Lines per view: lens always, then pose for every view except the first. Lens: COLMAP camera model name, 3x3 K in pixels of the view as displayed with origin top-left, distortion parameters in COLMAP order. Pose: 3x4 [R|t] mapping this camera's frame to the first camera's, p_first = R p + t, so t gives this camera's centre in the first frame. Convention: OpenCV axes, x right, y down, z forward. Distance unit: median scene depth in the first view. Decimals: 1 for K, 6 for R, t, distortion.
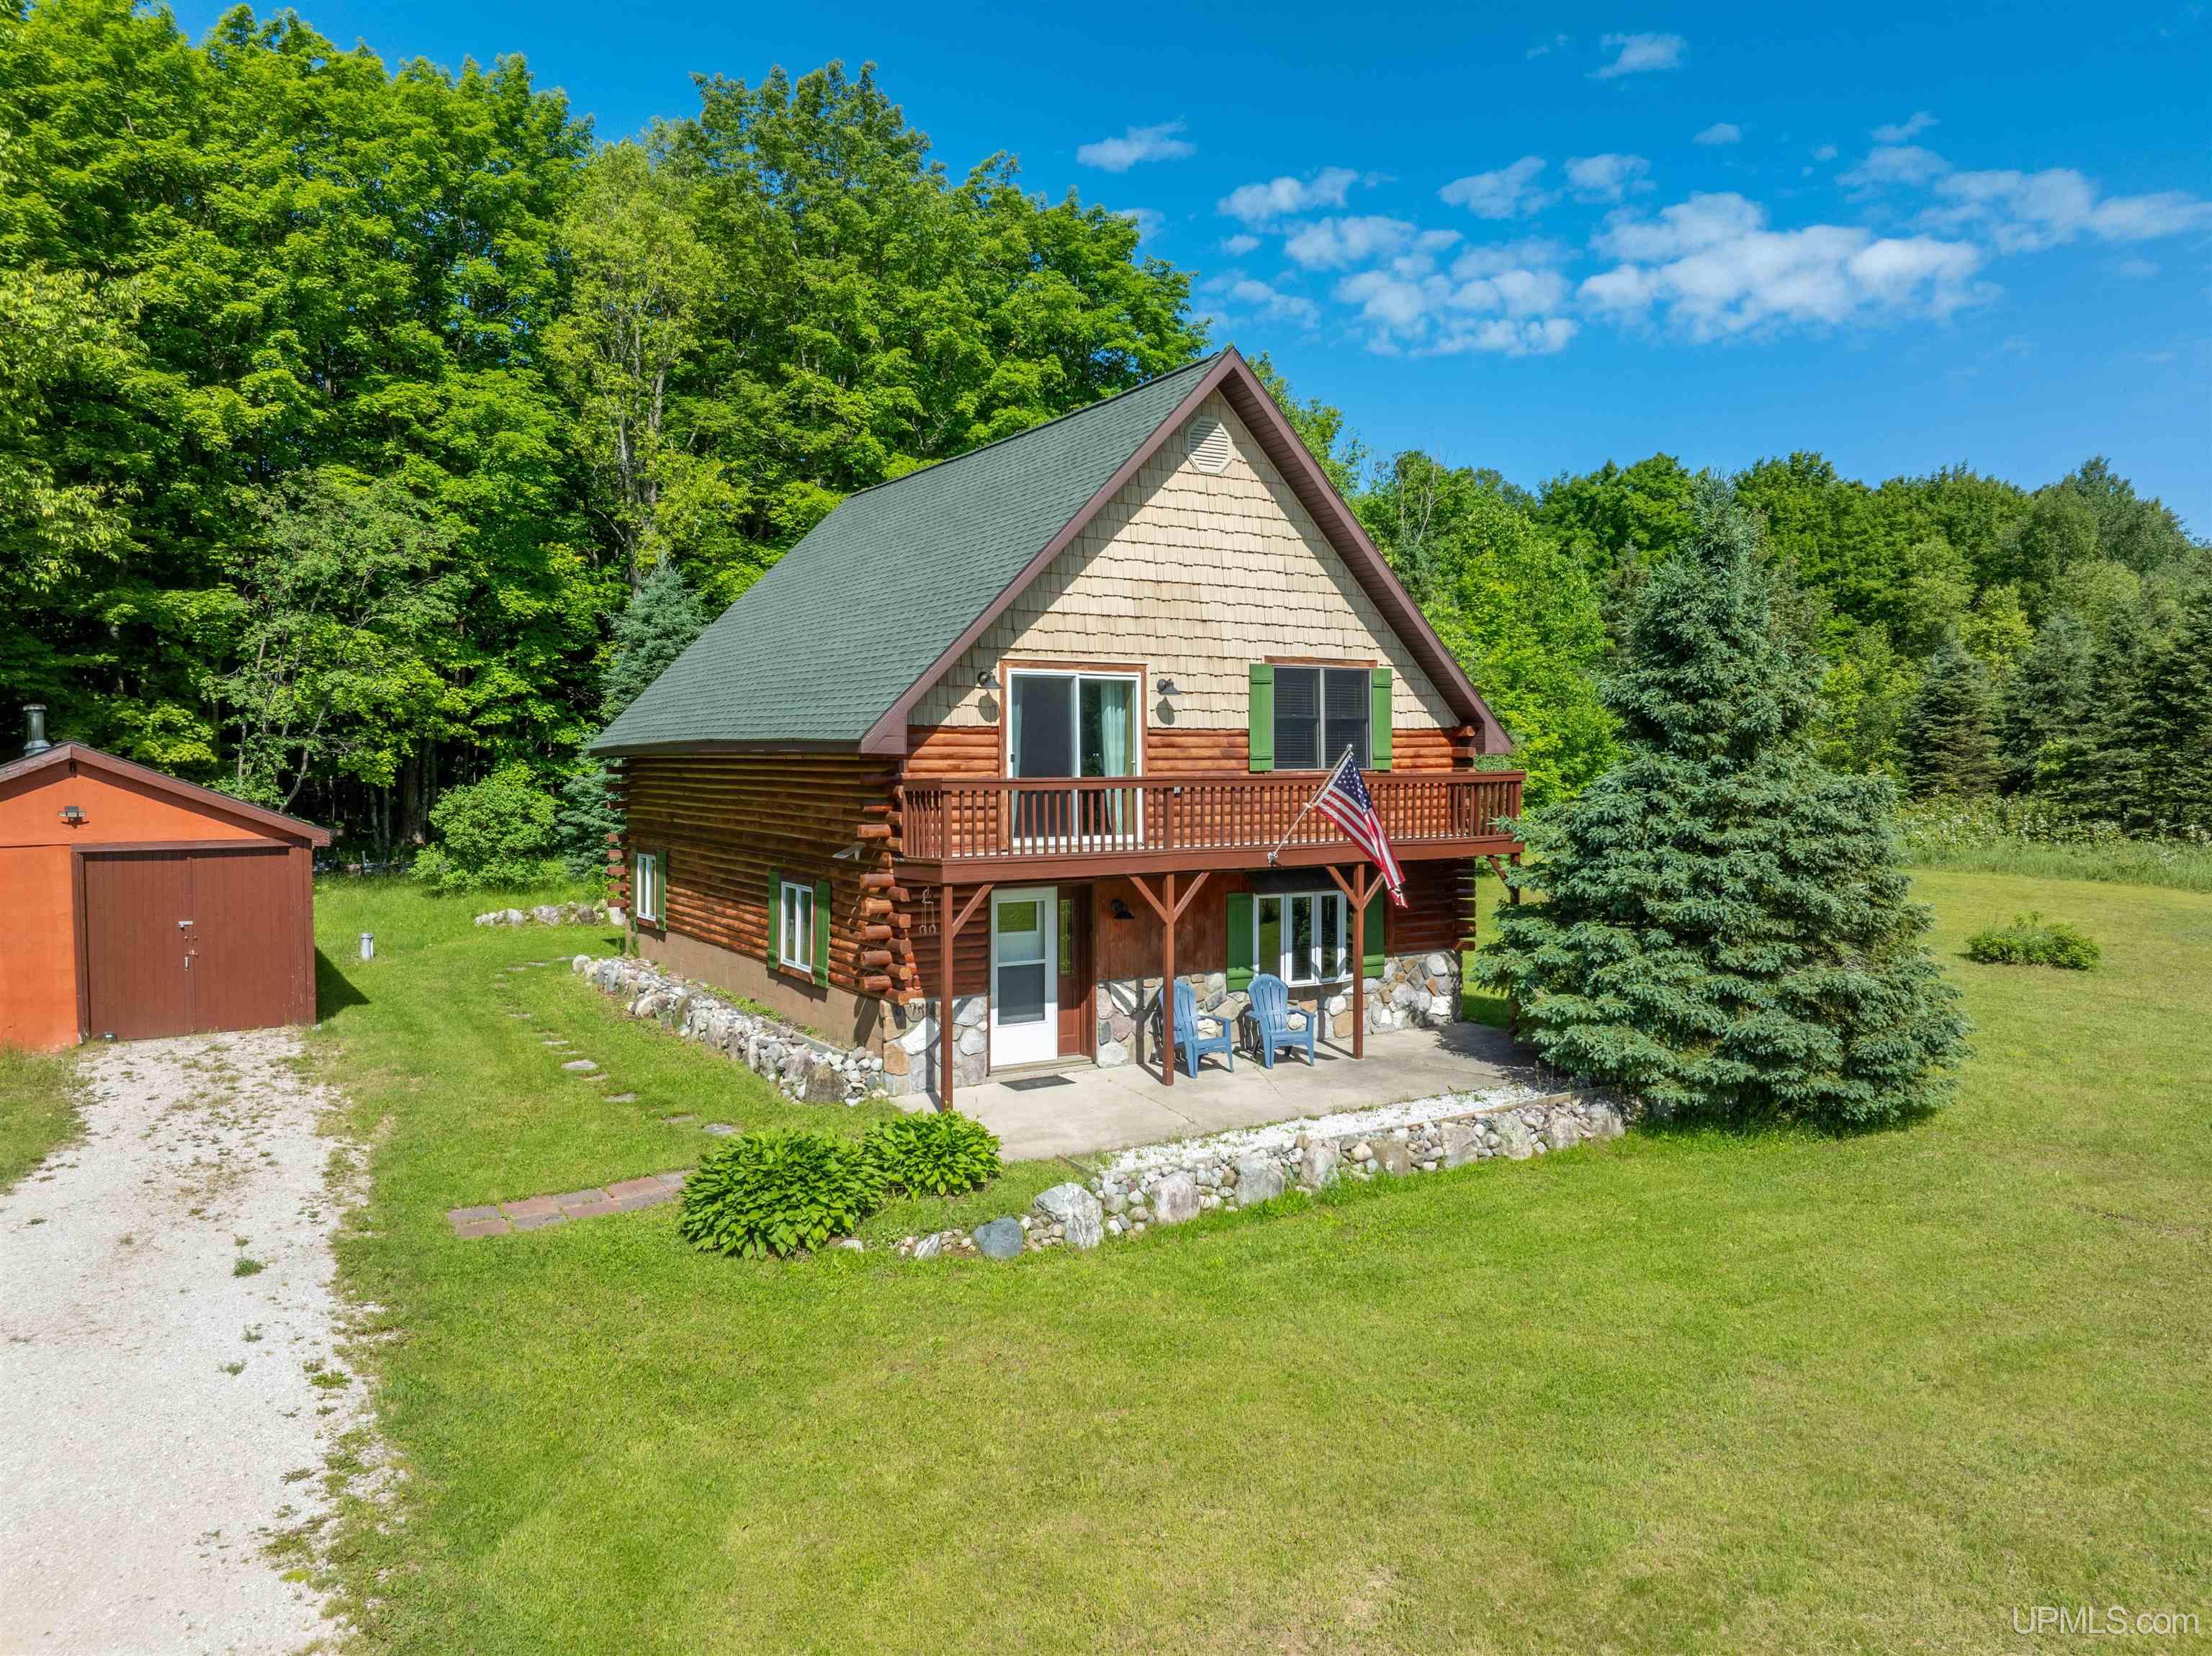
lens RADIAL K [[1560.2, 0, 1117.9], [0, 1560.2, 824.7], [0, 0, 1]] dist [-0.041219, 0.007033]
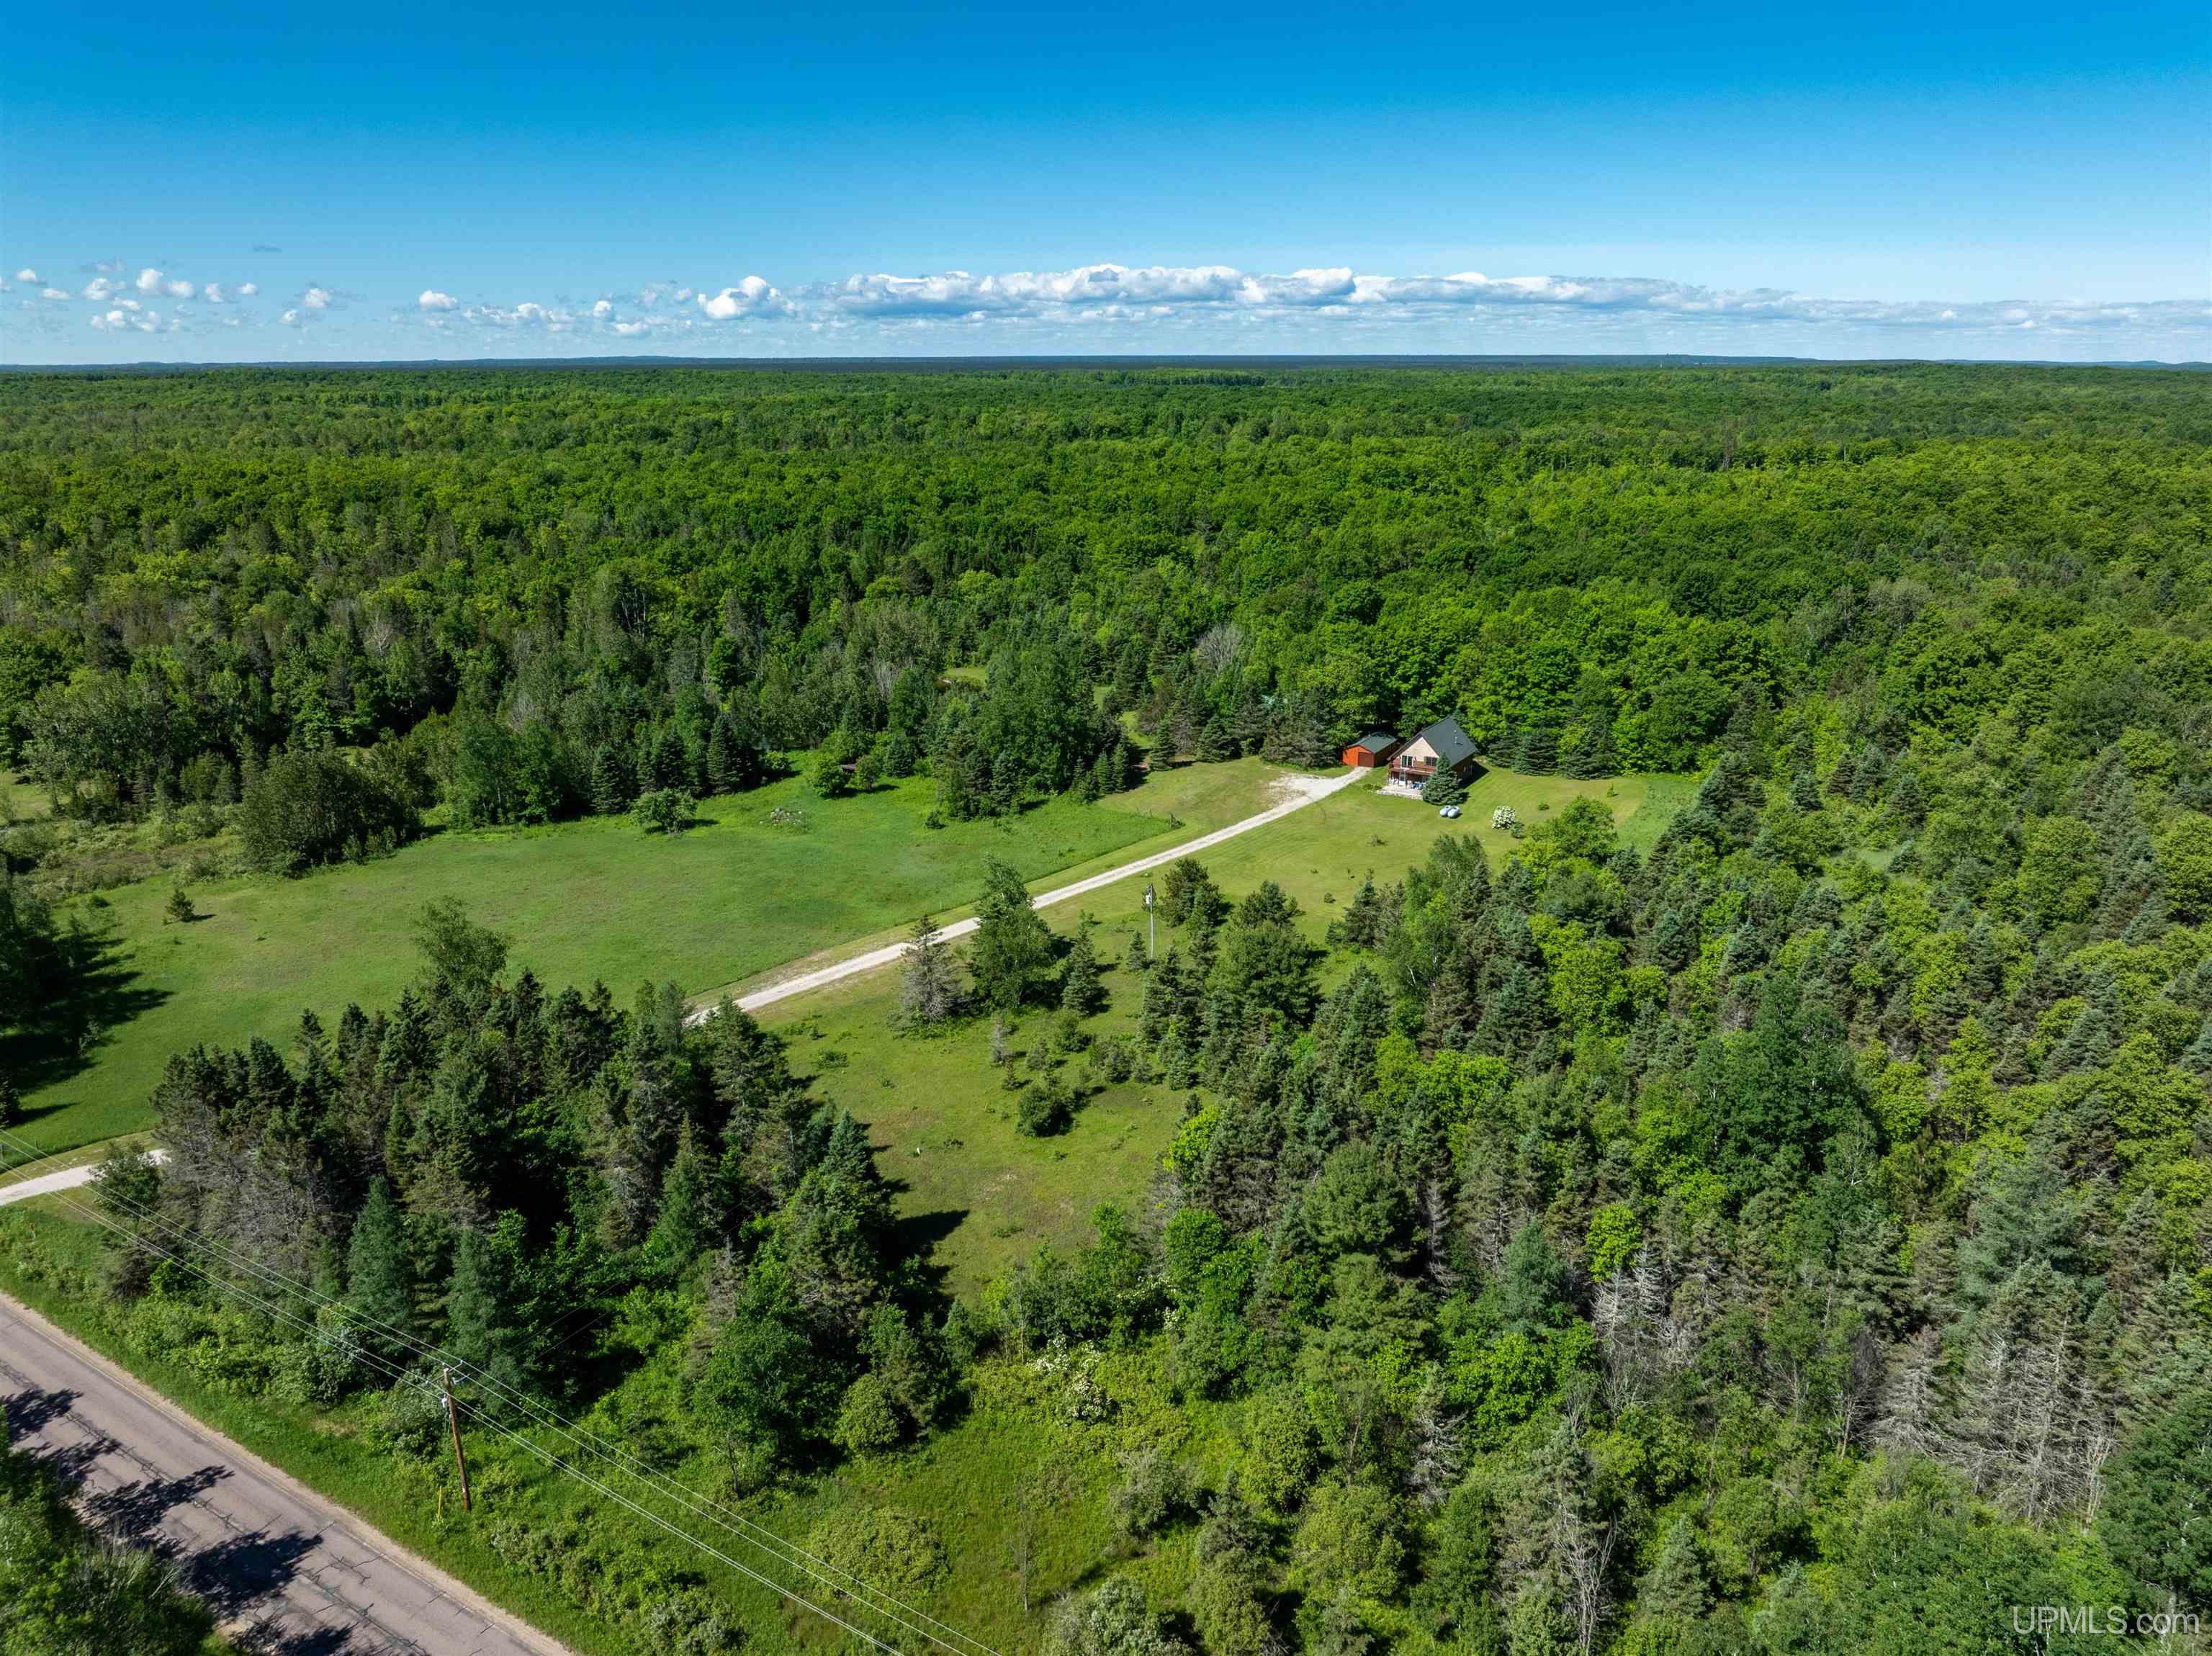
lens RADIAL K [[1560.2, 0, 1117.9], [0, 1560.2, 824.7], [0, 0, 1]] dist [-0.041219, 0.007033]
pose [[0.446221, 0.260954, -0.856032, 5.796915], [-0.037877, 0.961192, 0.273267, -1.712645], [0.894121, -0.089513, 0.438788, -3.912876]]
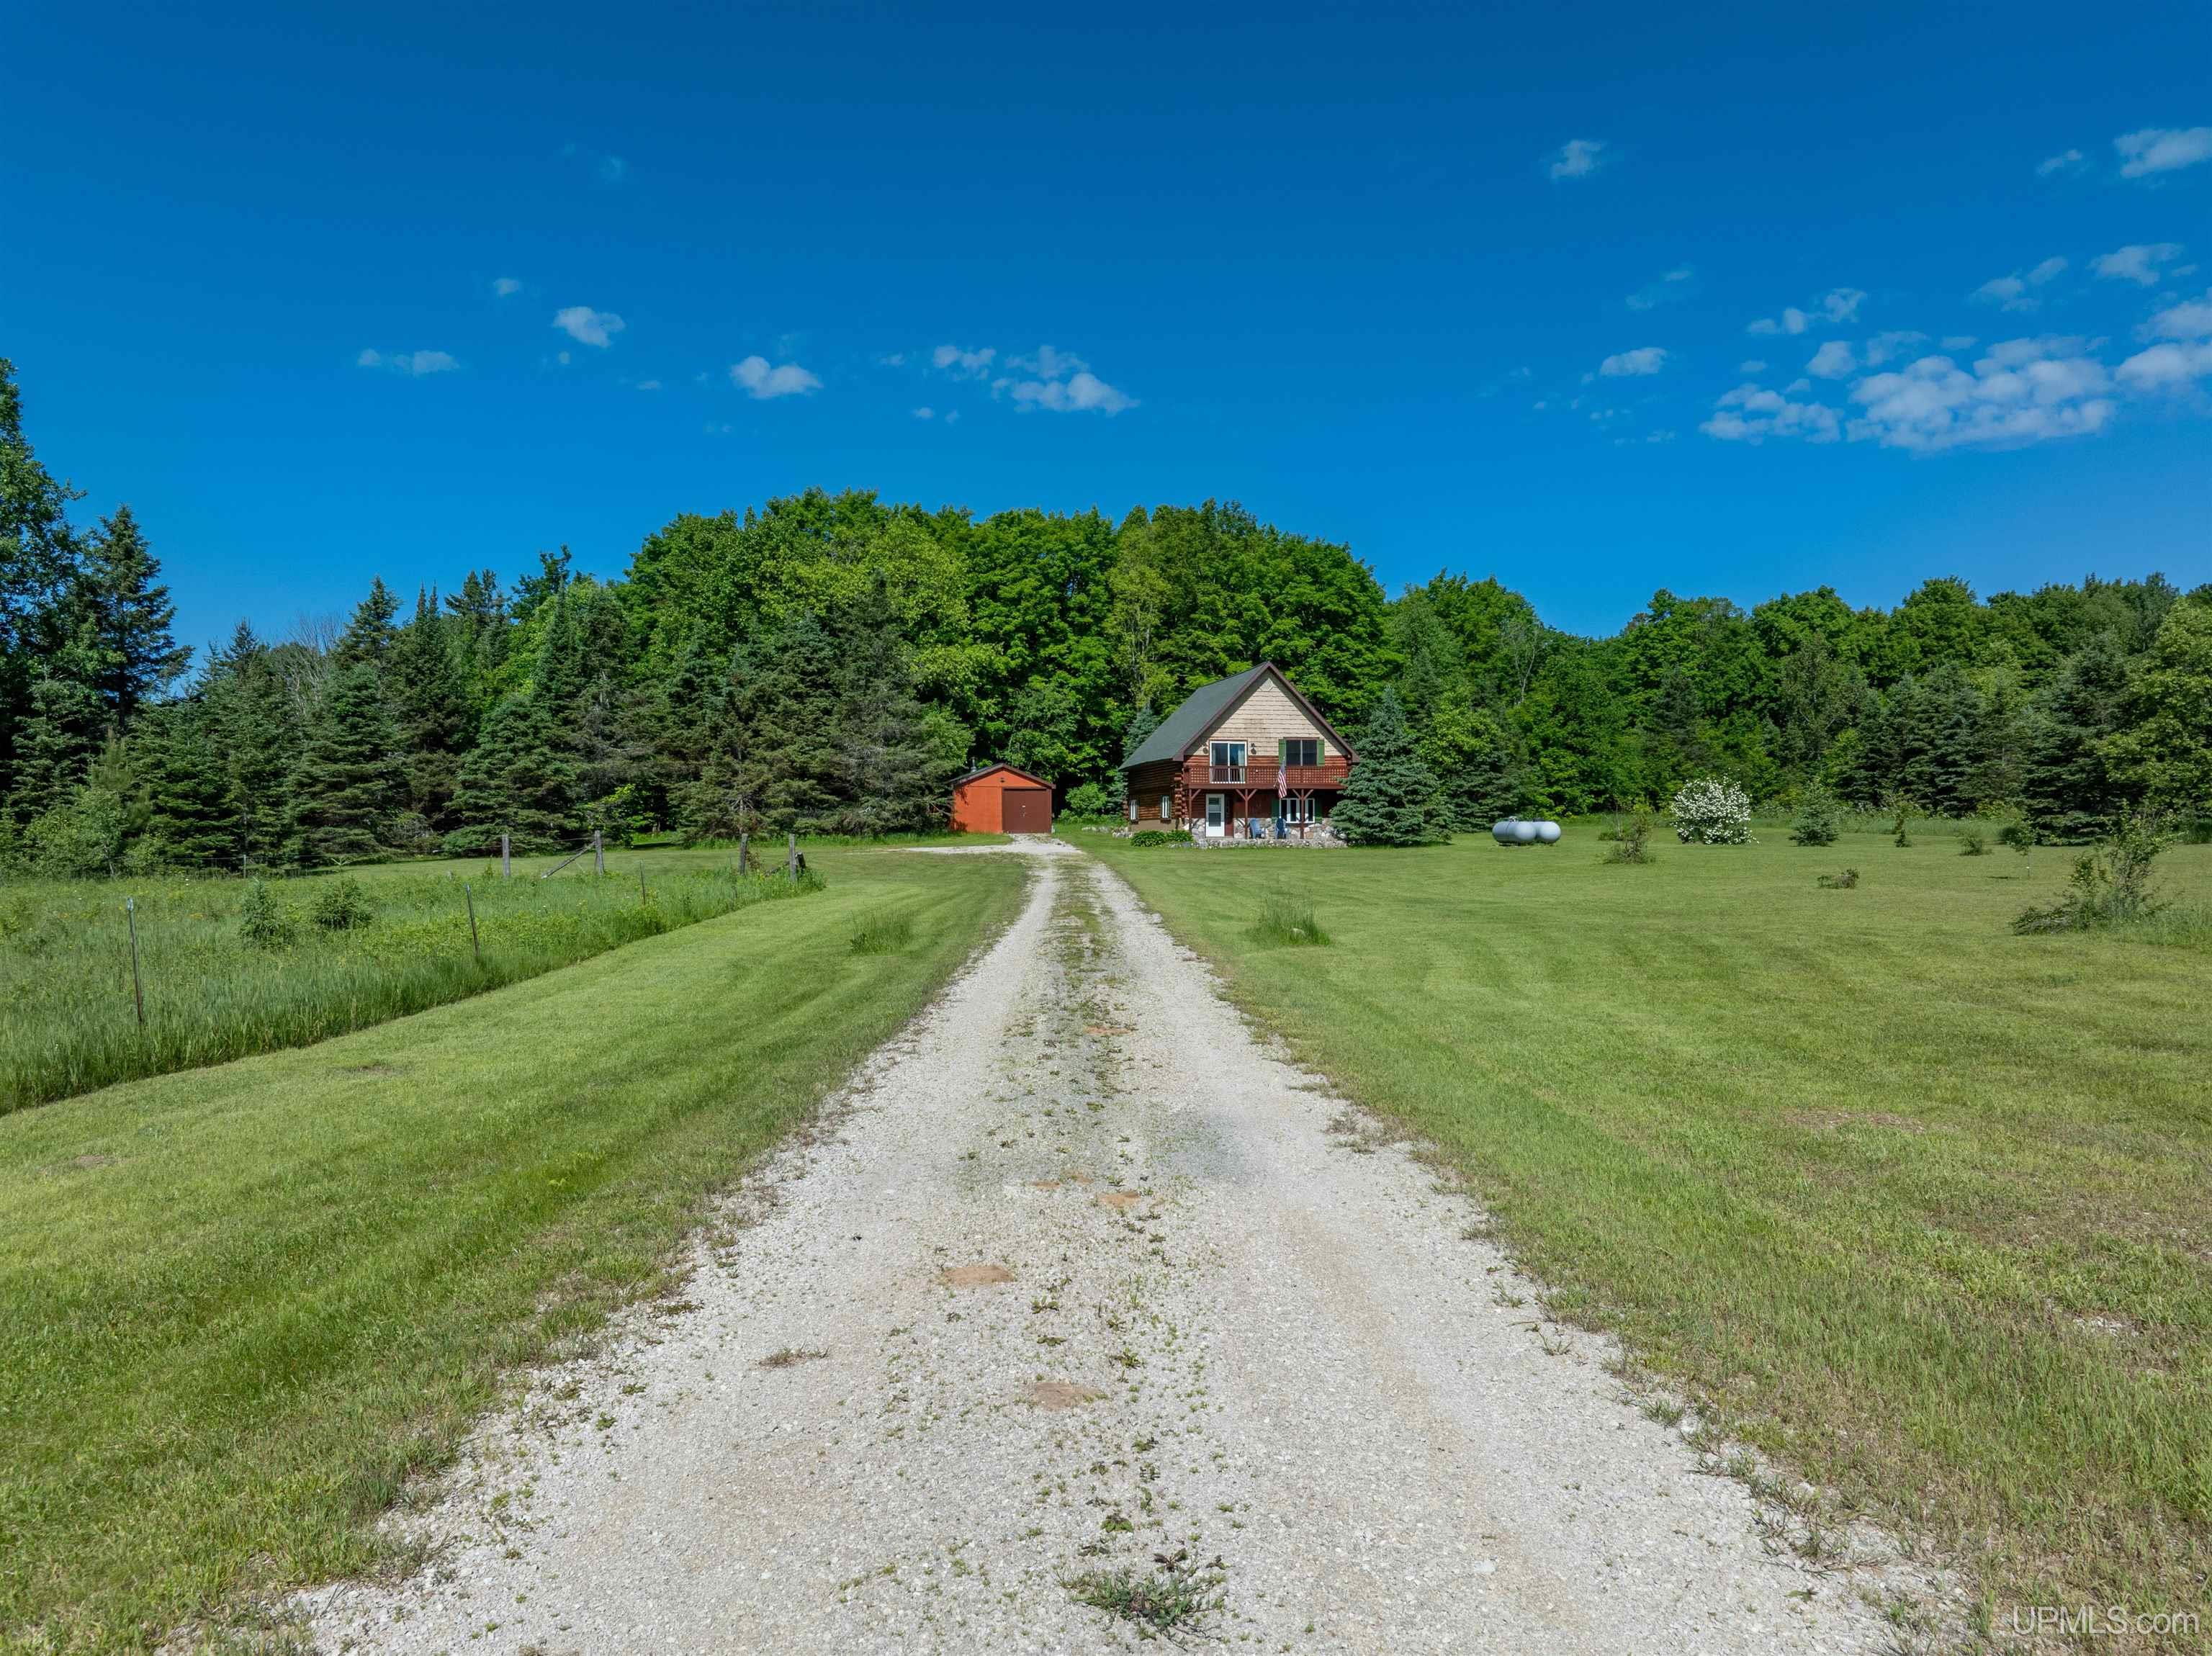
lens RADIAL K [[1560.2, 0, 1117.9], [0, 1560.2, 824.7], [0, 0, 1]] dist [-0.041219, 0.007033]
pose [[0.944341, -0.006377, -0.328907, 0.625882], [-0.010601, 0.998703, -0.049799, 0.195746], [0.328798, 0.050514, 0.943048, -1.770861]]
